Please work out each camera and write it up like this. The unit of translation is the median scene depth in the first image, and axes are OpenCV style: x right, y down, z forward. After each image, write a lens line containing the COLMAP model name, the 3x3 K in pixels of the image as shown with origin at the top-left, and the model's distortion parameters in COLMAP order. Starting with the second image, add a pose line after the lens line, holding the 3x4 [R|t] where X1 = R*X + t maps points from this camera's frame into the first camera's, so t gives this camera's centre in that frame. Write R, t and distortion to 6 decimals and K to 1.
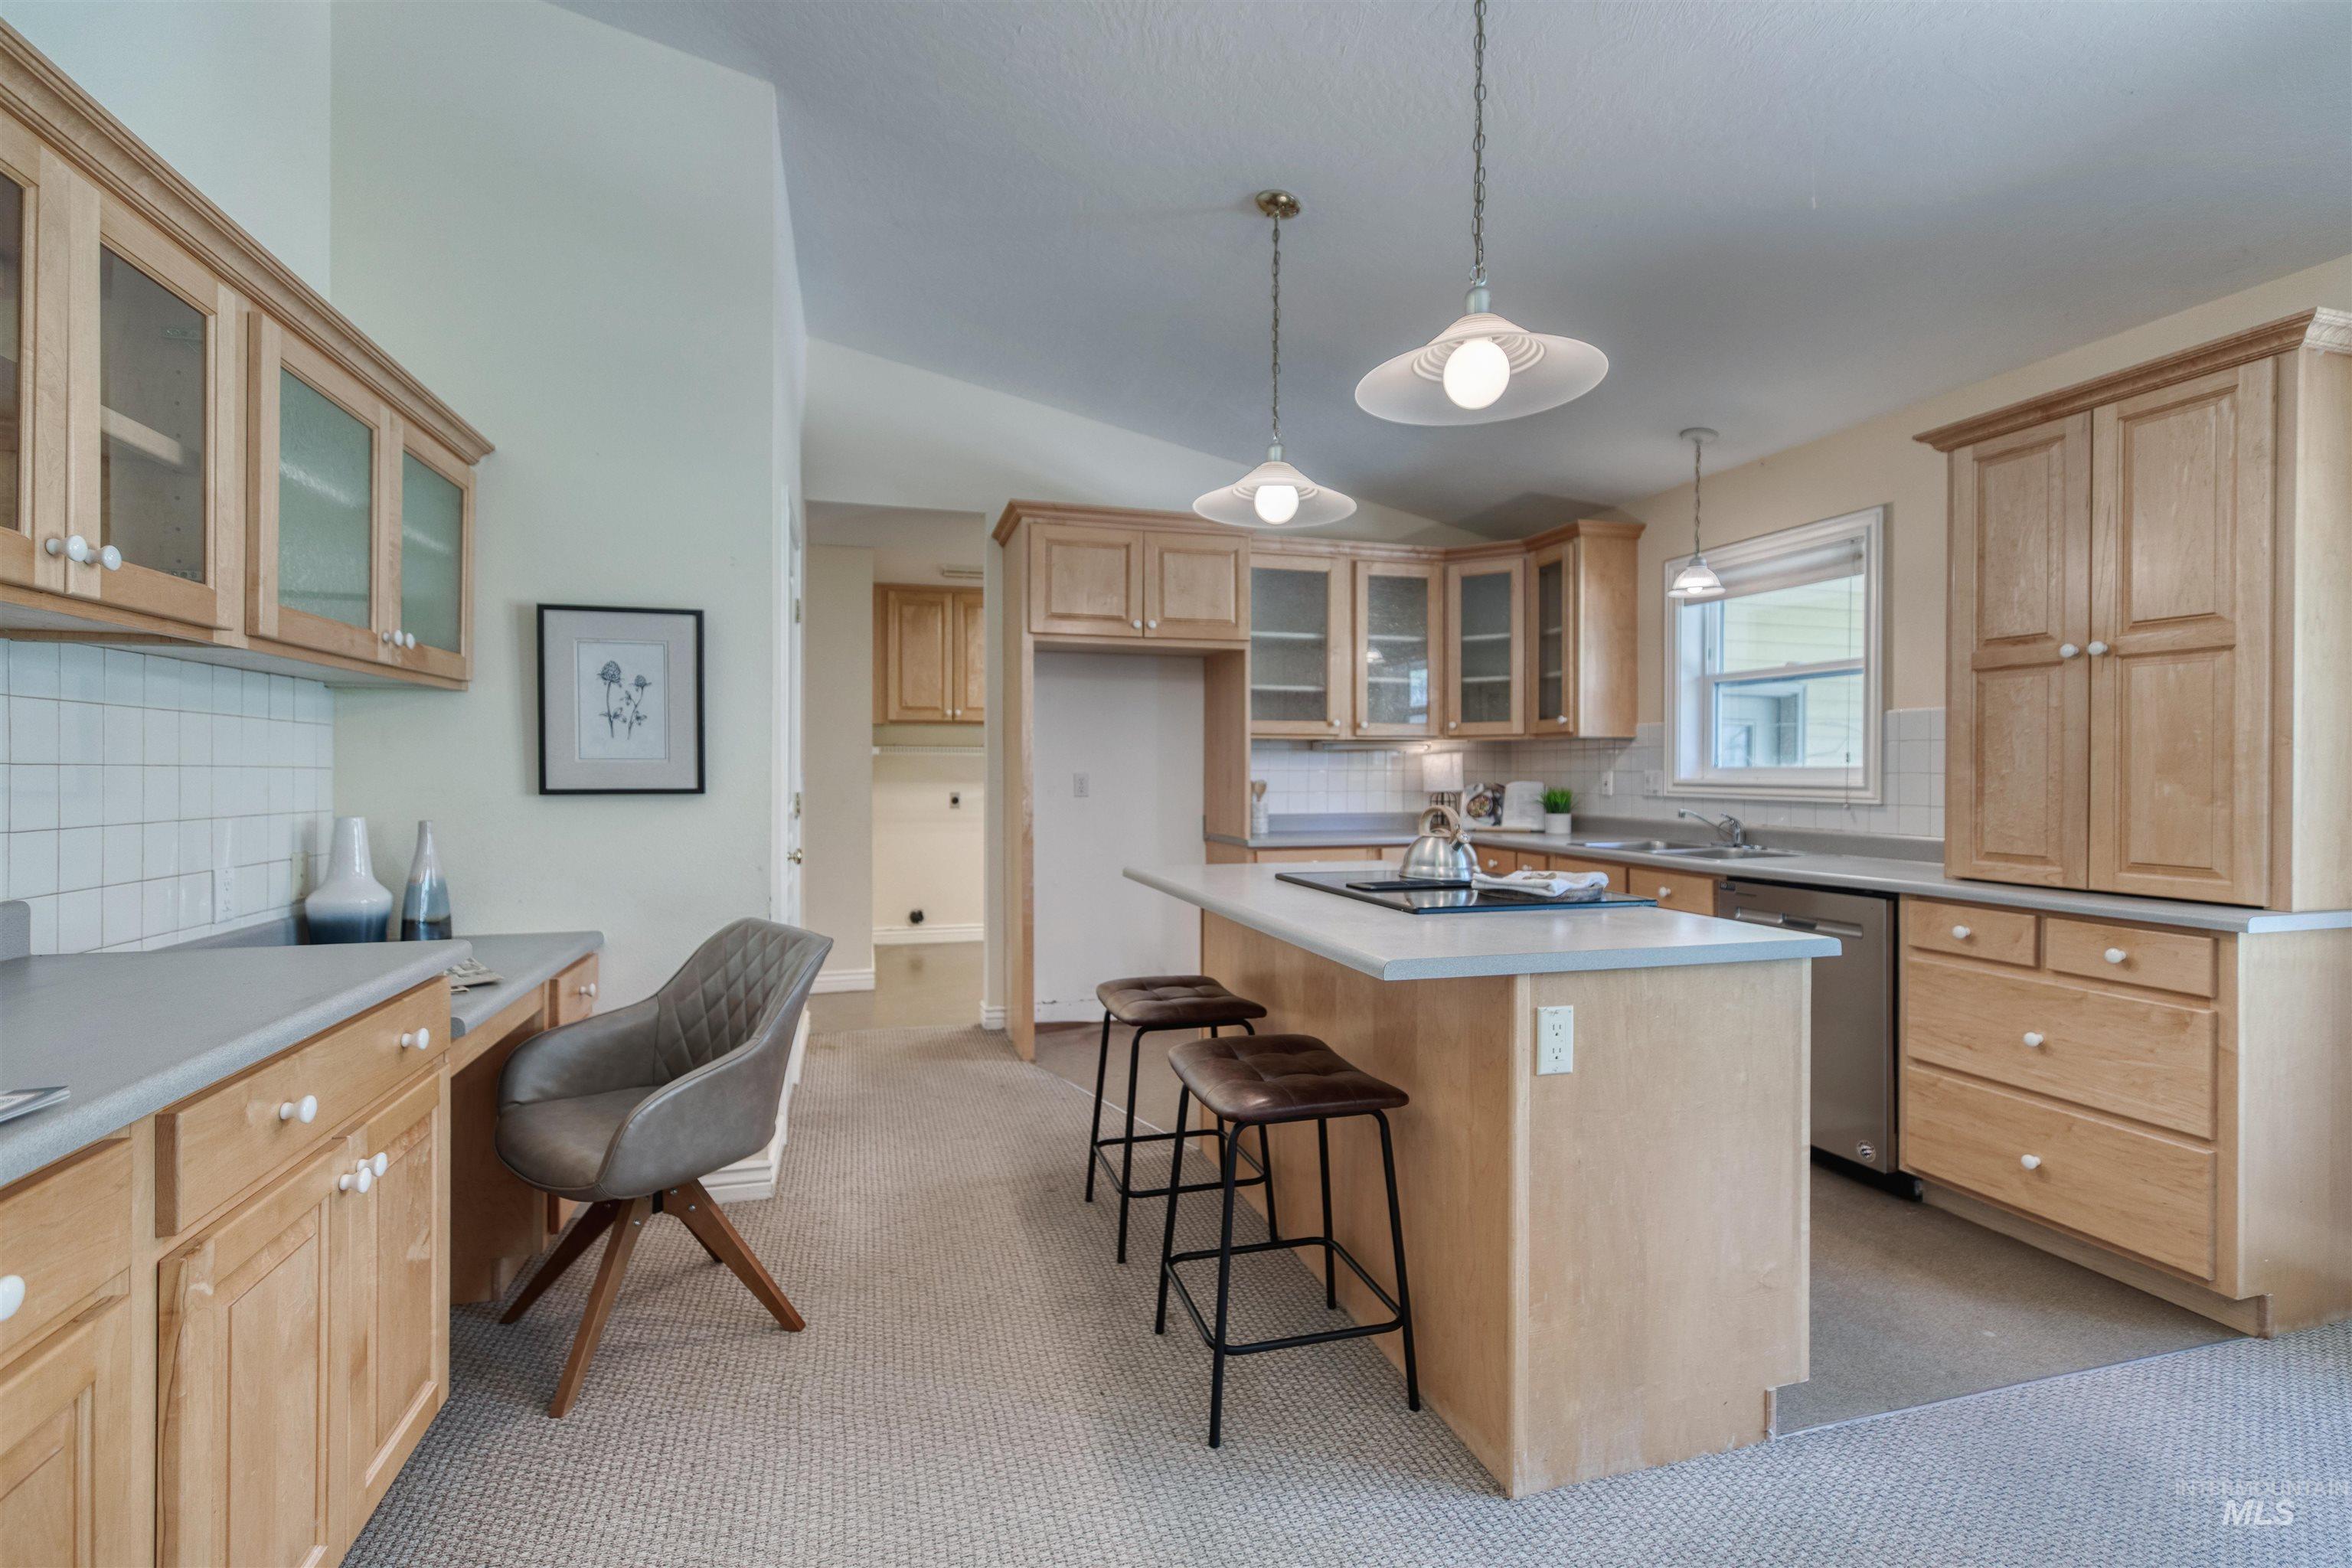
lens RADIAL K [[1061.6, 0, 1175.0], [0, 1061.6, 778.0], [0, 0, 1]] dist [0.007816, -0.002027]
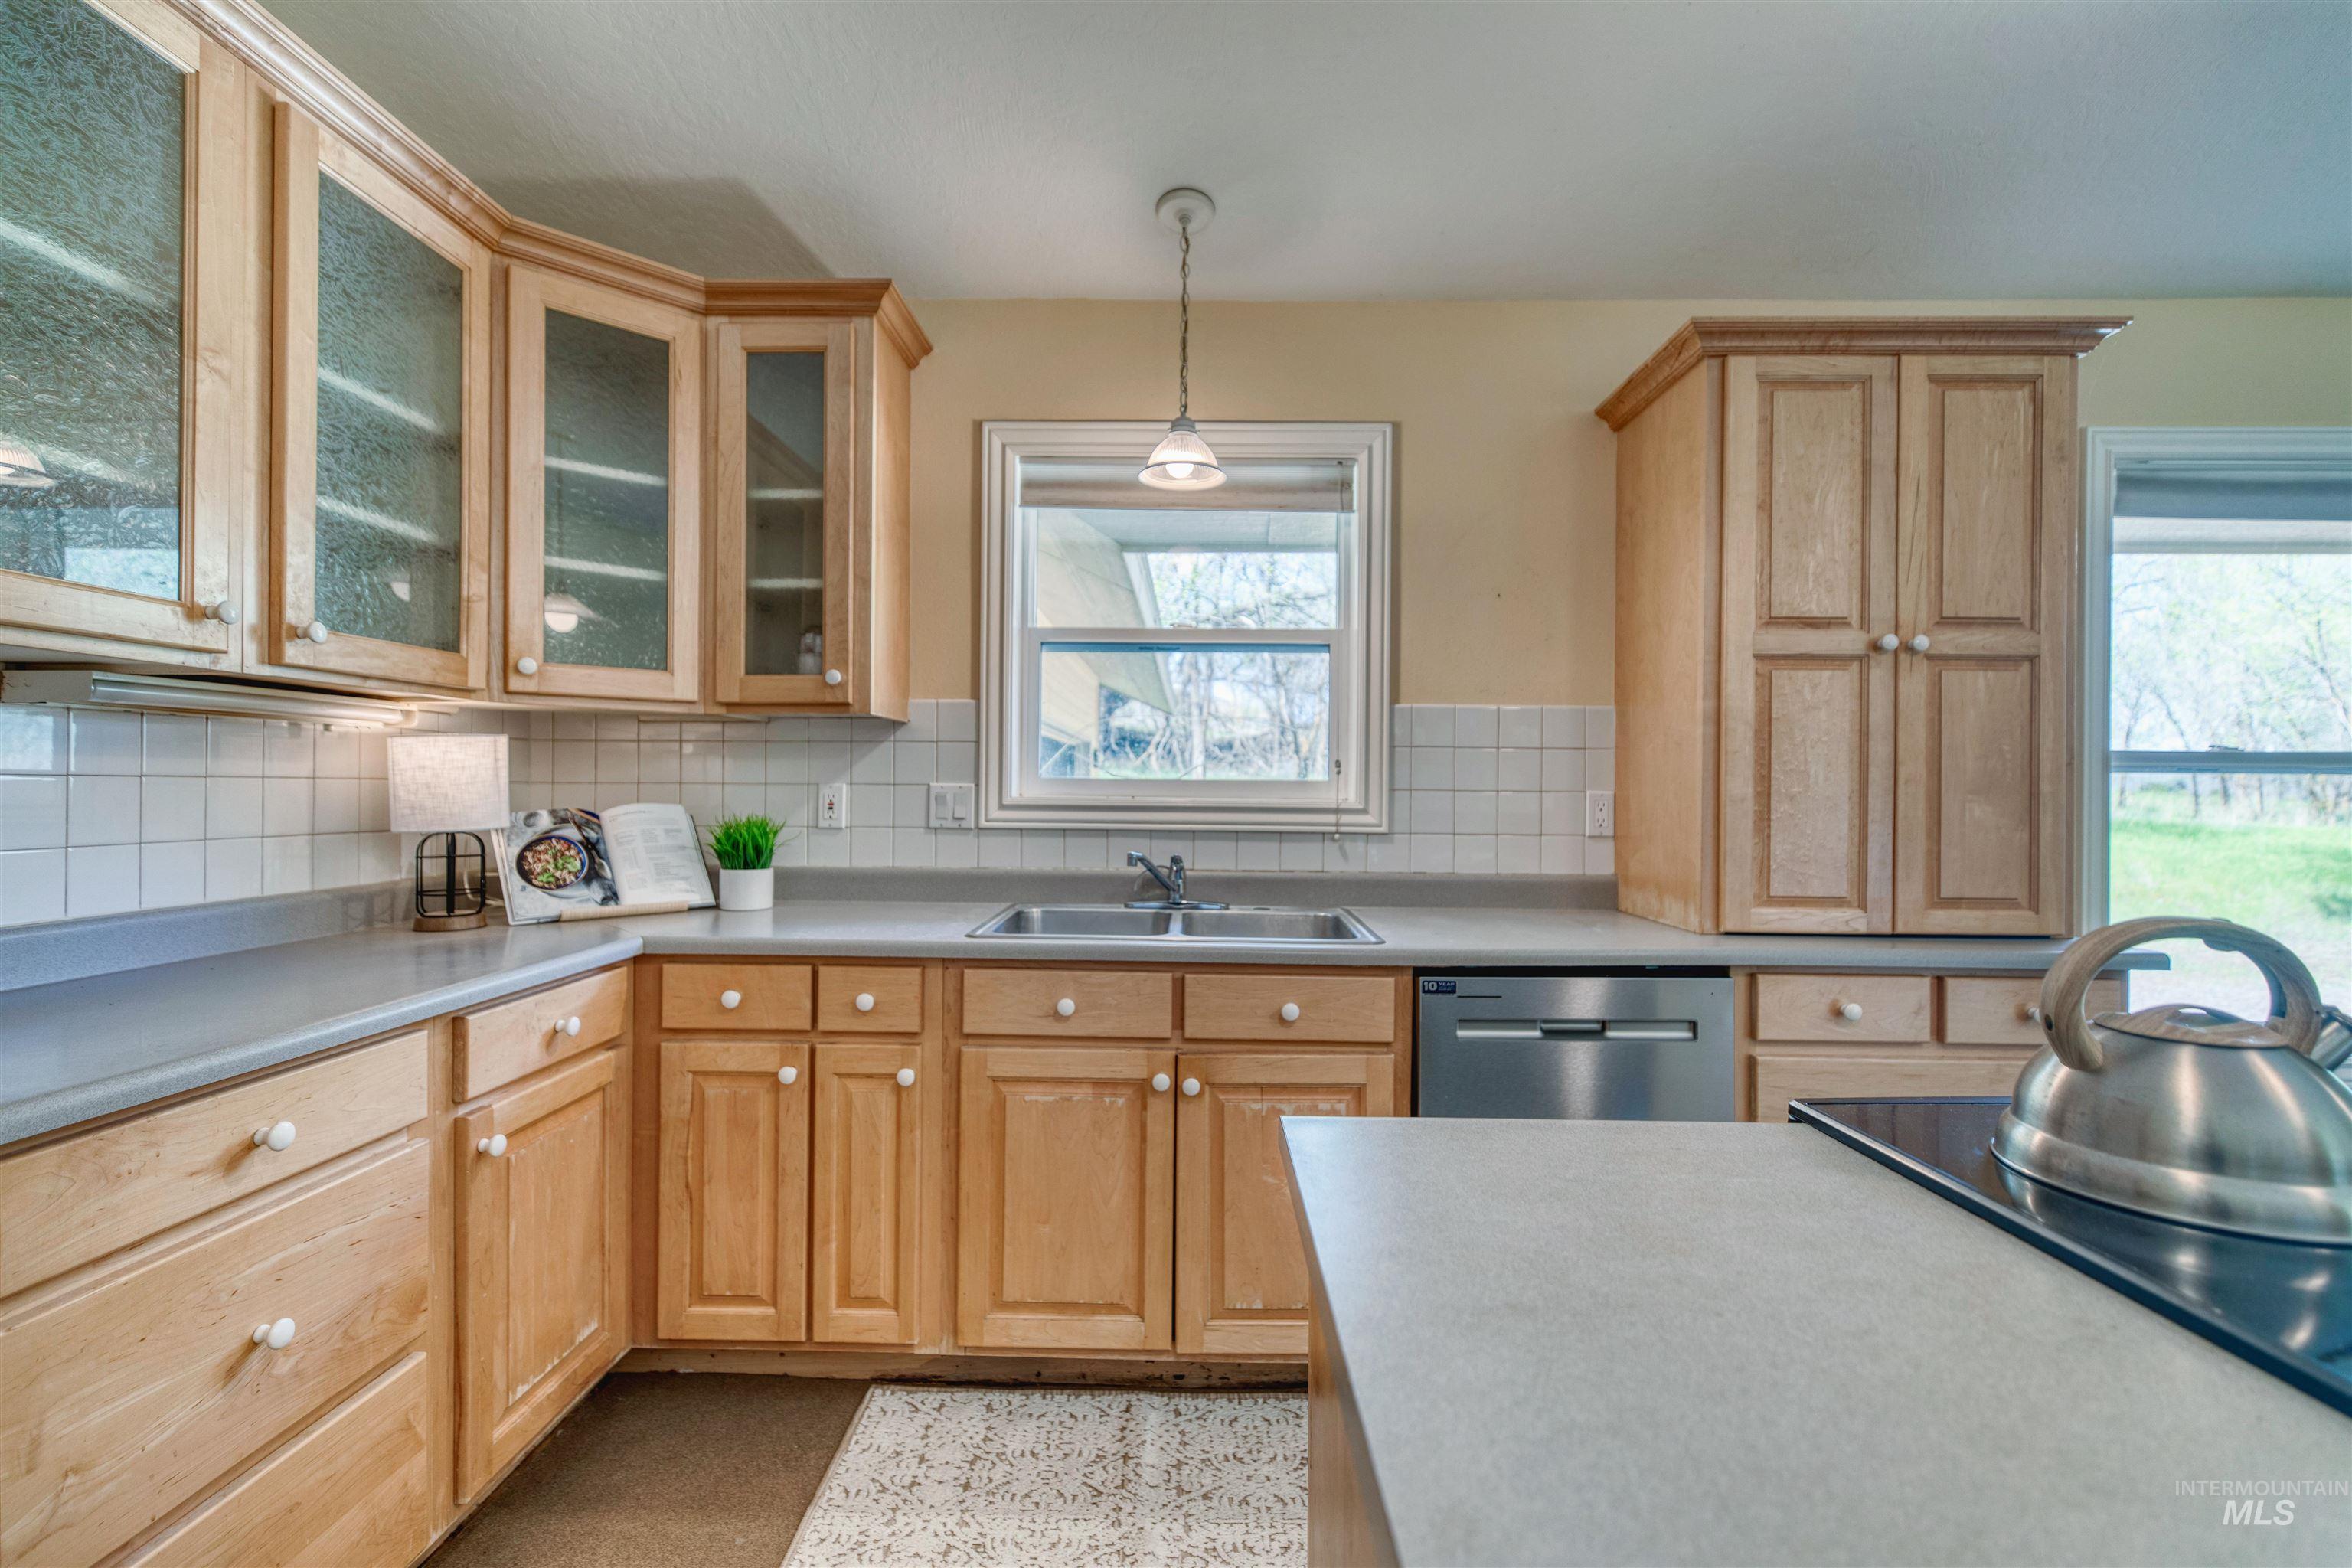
lens RADIAL K [[1061.6, 0, 1186.9], [0, 1061.6, 782.1], [0, 0, 1]] dist [0.007816, -0.002027]
pose [[0.302742, 0.005506, 0.953056, -0.090782], [-0.001688, 0.999985, -0.005241, -0.007493], [-0.953071, -0.000022, 0.302747, 1.171587]]
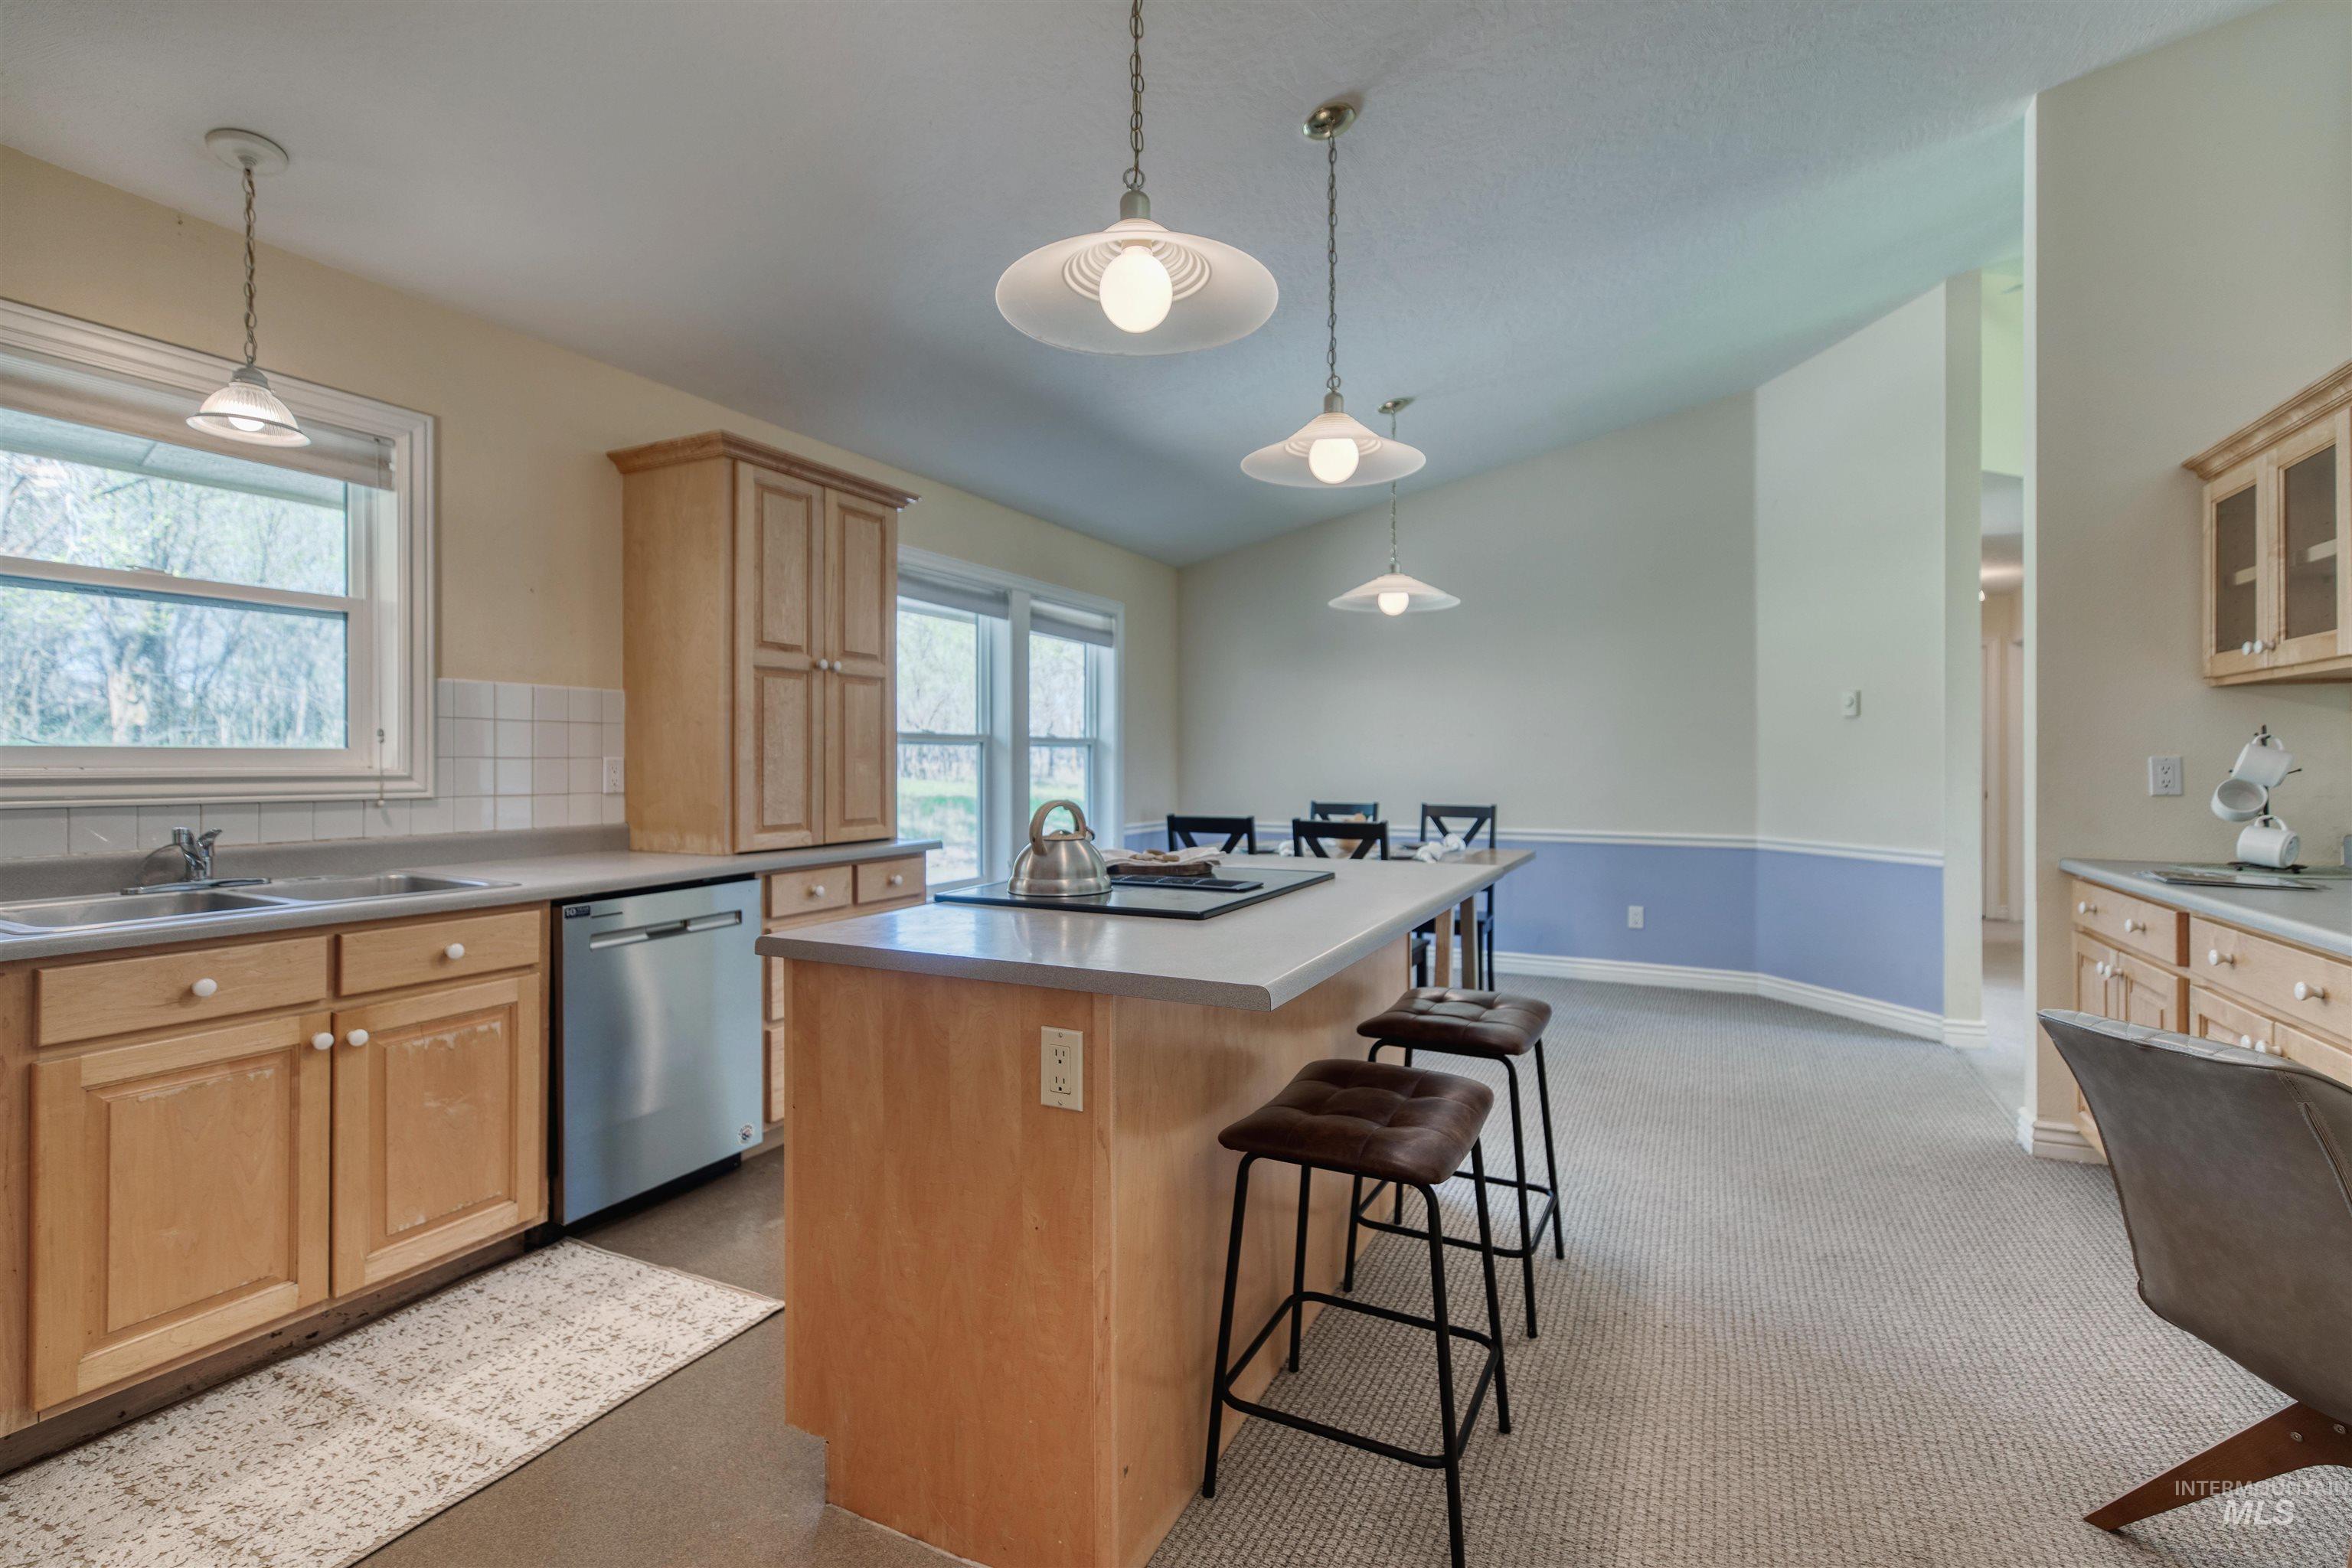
lens RADIAL K [[1061.6, 0, 1169.9], [0, 1061.6, 767.0], [0, 0, 1]] dist [0.007816, -0.002027]
pose [[-0.724296, -0.006321, 0.689460, -0.351542], [0.003111, 0.999918, 0.012436, -0.007390], [-0.689482, 0.011152, -0.724217, 1.535465]]
